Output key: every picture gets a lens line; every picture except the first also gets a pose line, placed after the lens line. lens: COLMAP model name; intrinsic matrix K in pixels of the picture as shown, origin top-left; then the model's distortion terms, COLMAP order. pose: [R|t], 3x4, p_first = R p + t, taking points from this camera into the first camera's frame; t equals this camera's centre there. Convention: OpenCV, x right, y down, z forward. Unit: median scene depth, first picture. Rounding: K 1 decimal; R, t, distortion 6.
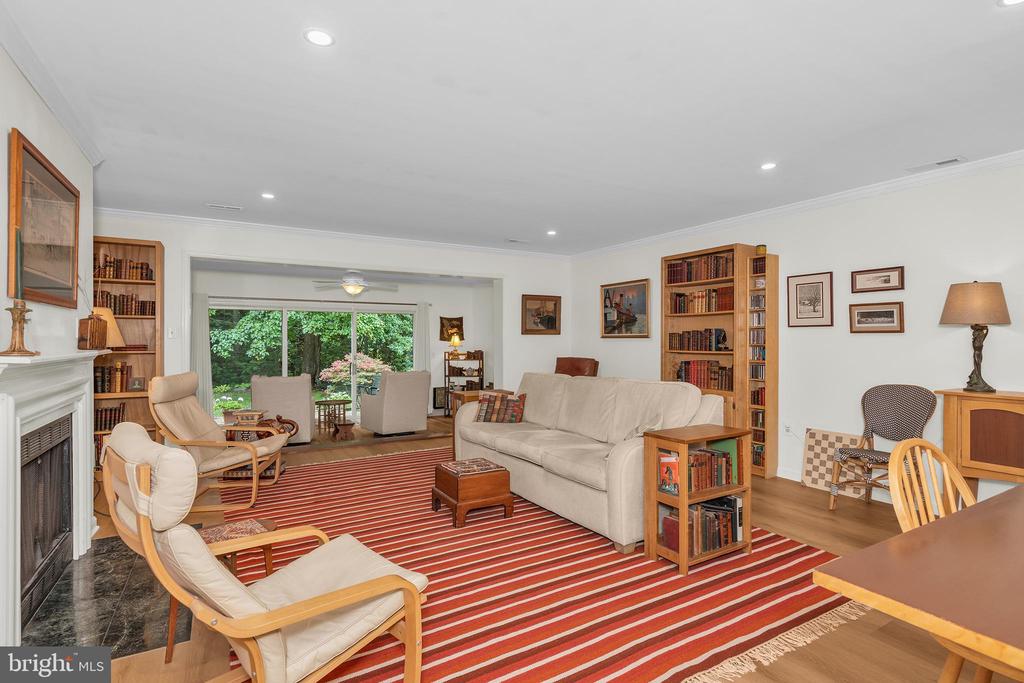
lens RADIAL K [[501.8, 0, 507.1], [0, 501.8, 340.9], [0, 0, 1]] dist [-0.000888, 0.001194]
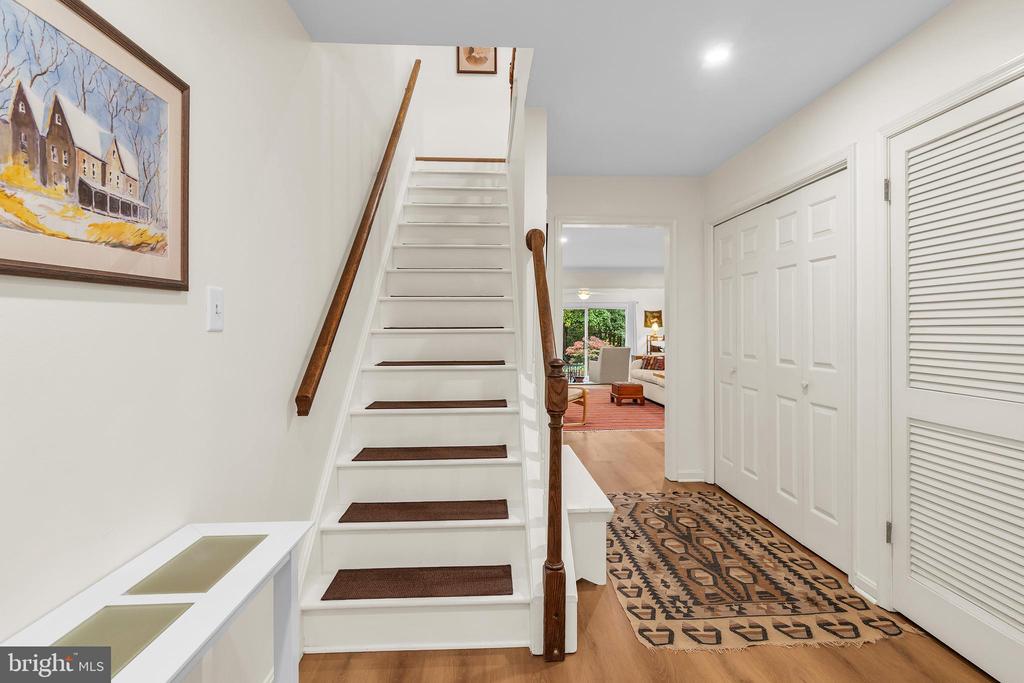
lens RADIAL K [[501.8, 0, 508.7], [0, 501.8, 335.8], [0, 0, 1]] dist [-0.000888, 0.001194]
pose [[0.885375, 0.006598, -0.464831, 0.278746], [-0.001666, 0.999938, 0.011020, 0.012818], [0.464874, -0.008982, 0.885331, -0.654603]]
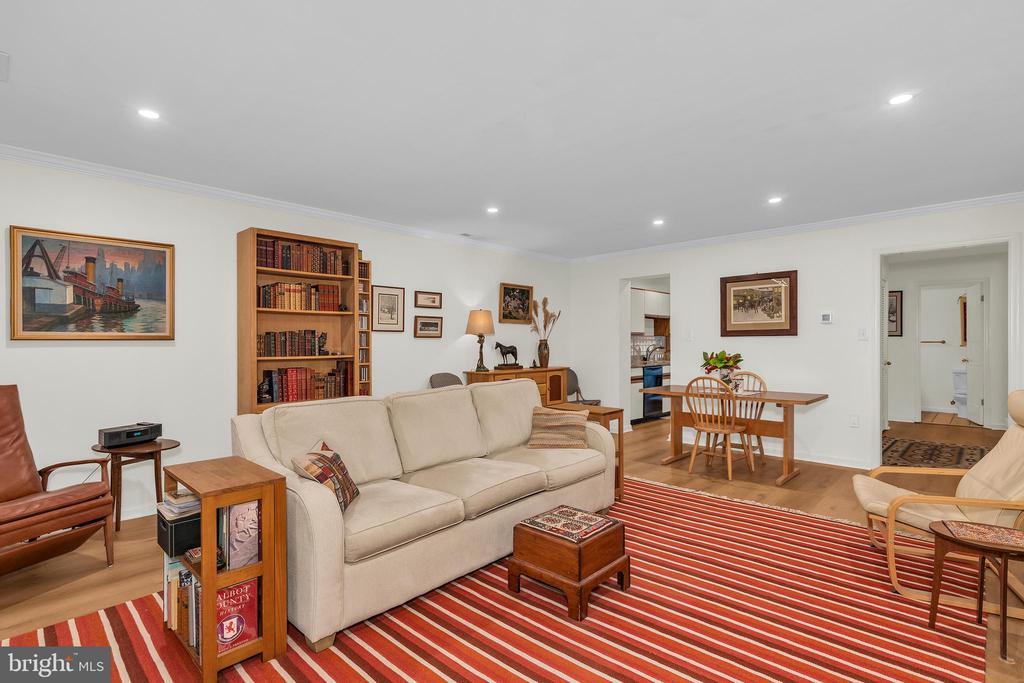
lens RADIAL K [[501.8, 0, 518.9], [0, 501.8, 343.6], [0, 0, 1]] dist [-0.000888, 0.001194]
pose [[-0.297590, 0.001783, 0.954692, -0.396784], [0.006752, 0.999977, 0.000237, 0.000803], [-0.954670, 0.006517, -0.297595, 0.703479]]
